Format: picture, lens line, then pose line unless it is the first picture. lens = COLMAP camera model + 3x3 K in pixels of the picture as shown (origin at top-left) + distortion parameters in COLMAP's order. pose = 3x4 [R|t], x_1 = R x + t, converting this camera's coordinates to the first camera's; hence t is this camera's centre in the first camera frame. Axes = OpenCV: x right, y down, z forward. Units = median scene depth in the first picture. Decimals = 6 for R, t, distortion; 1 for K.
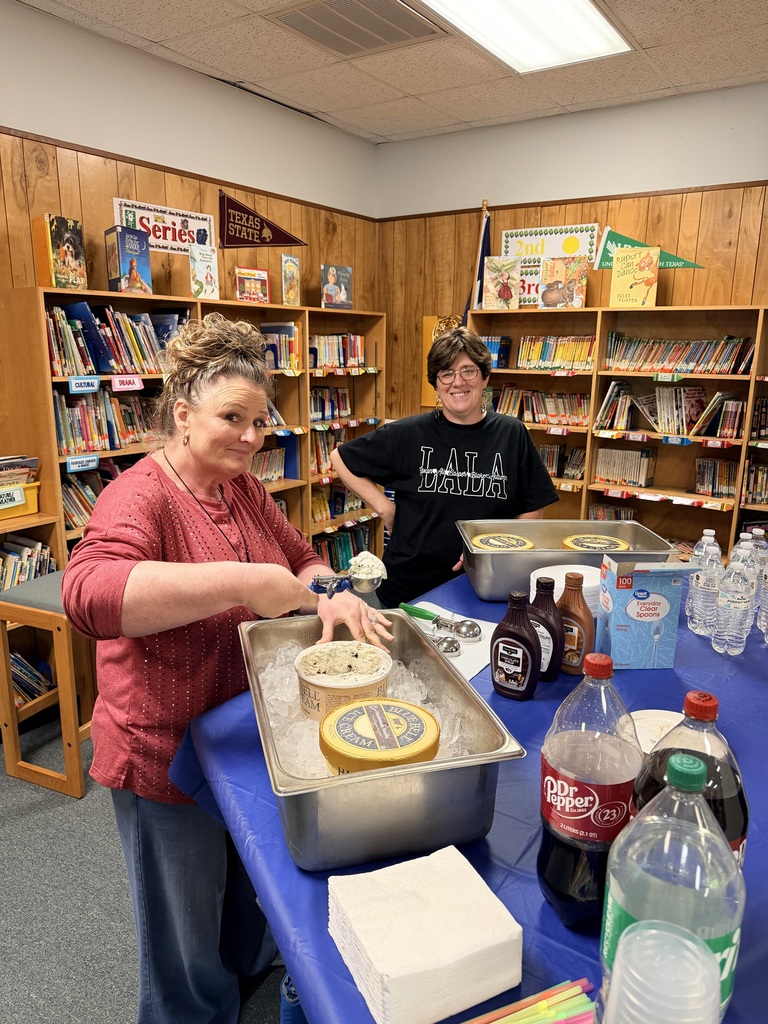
lens RADIAL K [[738.9, 0, 384.0], [0, 738.9, 512.0], [0, 0, 1]] dist [0.087953, -0.184888]
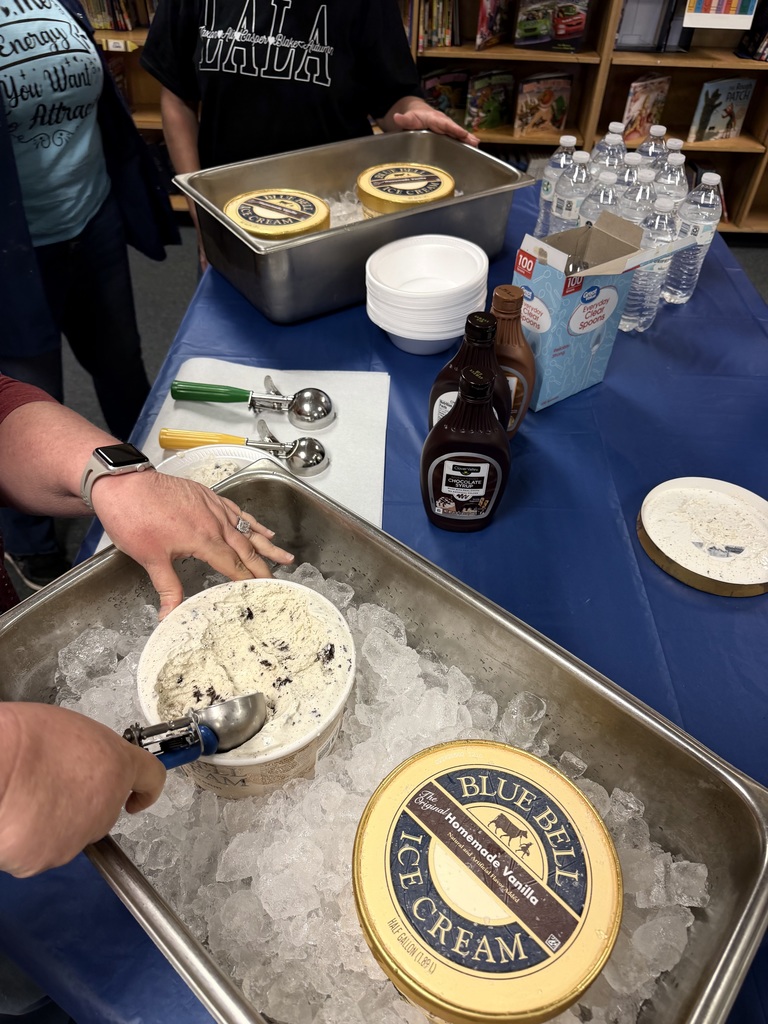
lens RADIAL K [[738.9, 0, 384.0], [0, 738.9, 512.0], [0, 0, 1]] dist [0.087953, -0.184888]
pose [[0.848685, -0.363459, 0.384228, -0.115304], [0.108153, 0.830378, 0.546603, -0.104948], [-0.517722, -0.422339, 0.744039, 0.583135]]
